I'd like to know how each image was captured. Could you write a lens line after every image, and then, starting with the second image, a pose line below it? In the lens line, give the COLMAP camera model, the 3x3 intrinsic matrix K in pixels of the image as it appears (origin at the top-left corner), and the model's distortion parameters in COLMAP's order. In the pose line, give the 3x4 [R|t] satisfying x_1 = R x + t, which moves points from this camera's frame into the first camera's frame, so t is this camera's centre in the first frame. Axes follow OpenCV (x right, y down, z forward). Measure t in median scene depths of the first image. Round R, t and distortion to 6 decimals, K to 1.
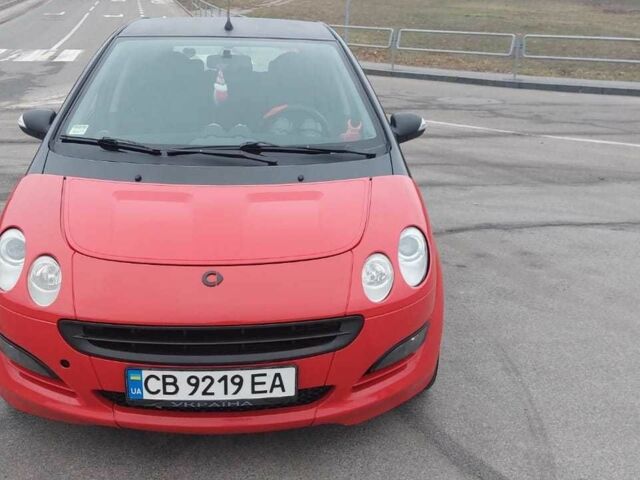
lens RADIAL K [[766.7, 0, 321.4], [0, 766.7, 243.4], [0, 0, 1]] dist [0.062228, 0.000000]
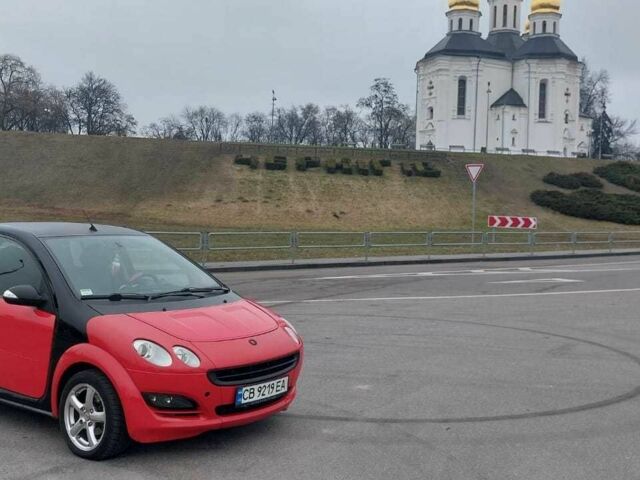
lens RADIAL K [[766.7, 0, 320.0], [0, 766.7, 239.8], [0, 0, 1]] dist [0.062228, 0.000000]
pose [[0.656397, -0.038157, 0.753450, -1.268715], [0.215725, 0.966512, -0.138990, 0.084526], [-0.722915, 0.253771, 0.642646, -0.462881]]
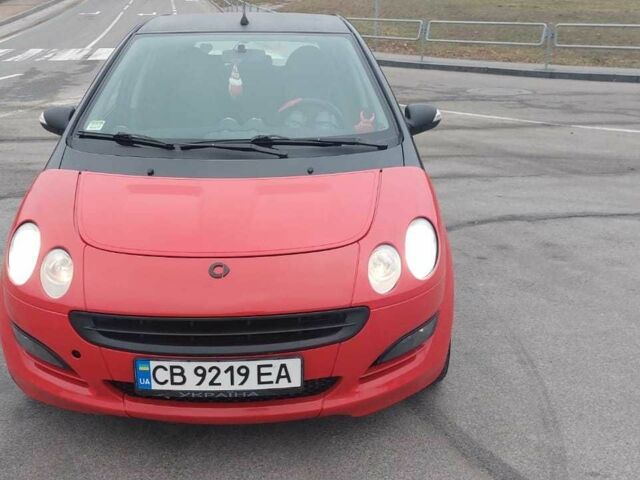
lens RADIAL K [[766.7, 0, 318.4], [0, 766.7, 236.9], [0, 0, 1]] dist [0.062228, 0.000000]
pose [[0.998717, -0.006219, -0.050254, 0.031425], [0.006184, 0.999981, -0.000855, 0.002573], [0.050258, 0.000543, 0.998736, -0.002930]]
